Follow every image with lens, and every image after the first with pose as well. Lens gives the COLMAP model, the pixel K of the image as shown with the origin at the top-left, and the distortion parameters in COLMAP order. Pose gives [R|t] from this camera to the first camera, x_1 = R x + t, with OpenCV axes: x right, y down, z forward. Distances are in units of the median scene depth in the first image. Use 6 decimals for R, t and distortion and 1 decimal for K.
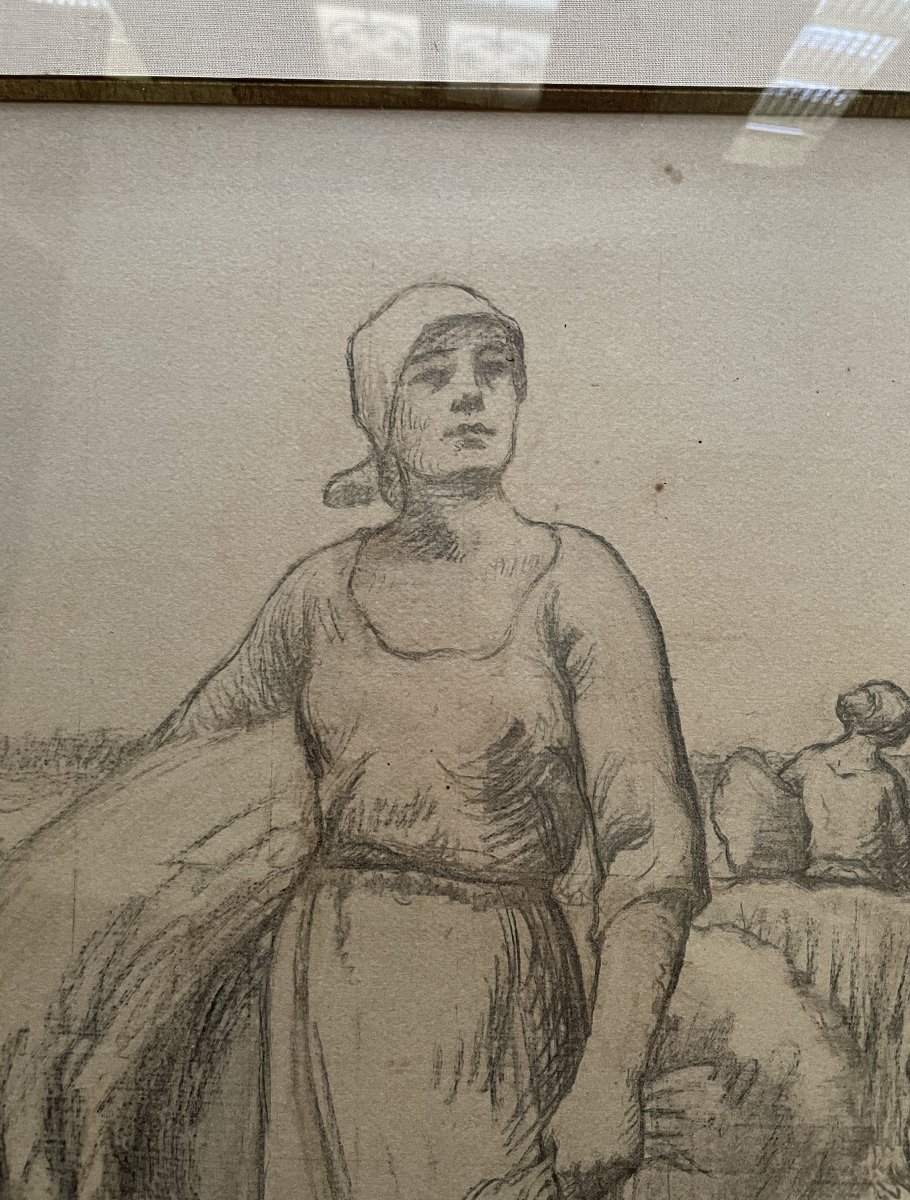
lens RADIAL K [[1026.9, 0, 460.9], [0, 1026.9, 590.4], [0, 0, 1]] dist [0.020332, -0.107780]
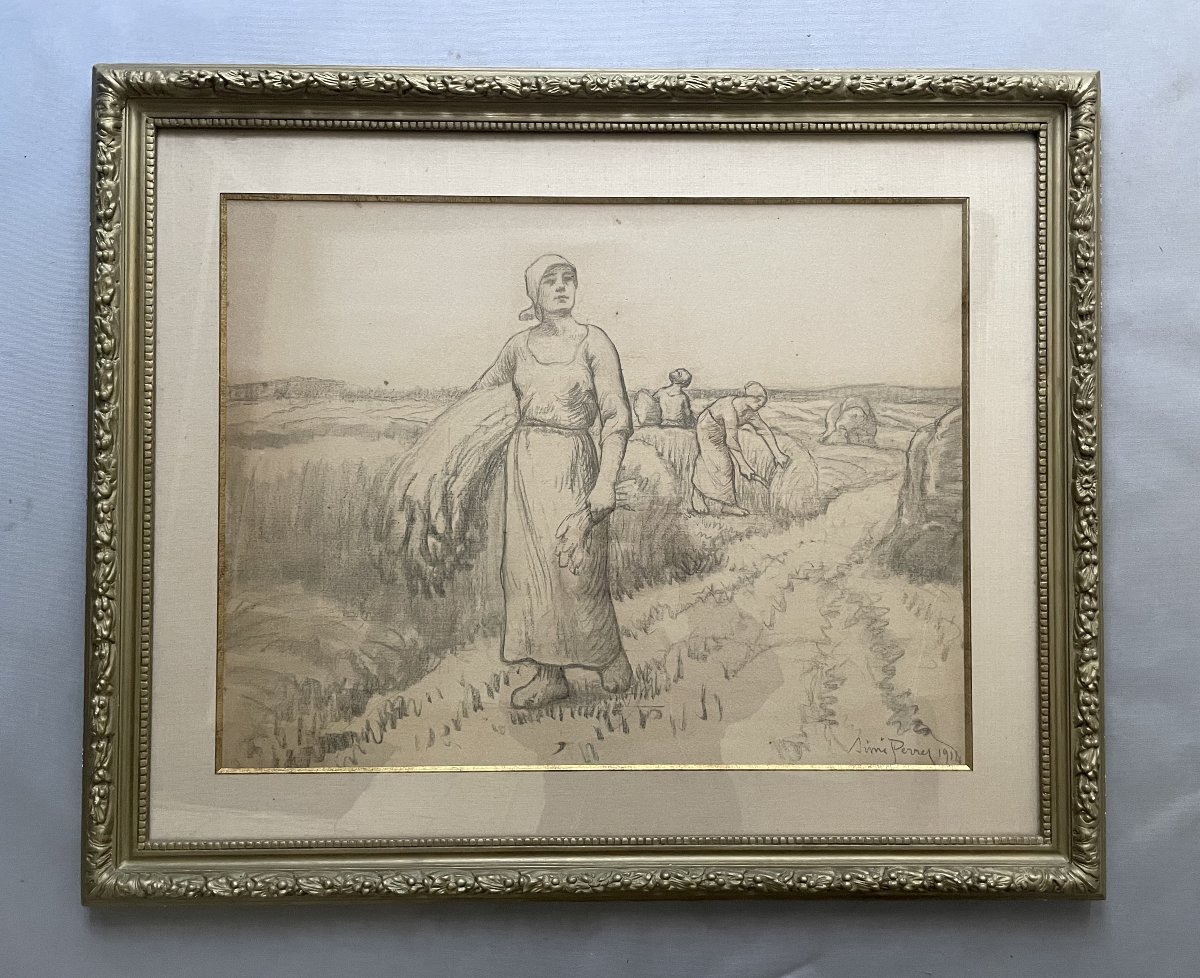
lens RADIAL K [[1005.9, 0, 601.1], [0, 1005.9, 491.5], [0, 0, 1]] dist [-0.006203, -0.006350]
pose [[0.998665, -0.021617, 0.046912, -0.030890], [0.020109, 0.999273, 0.032383, 0.386606], [-0.047578, -0.031396, 0.998374, -2.385531]]
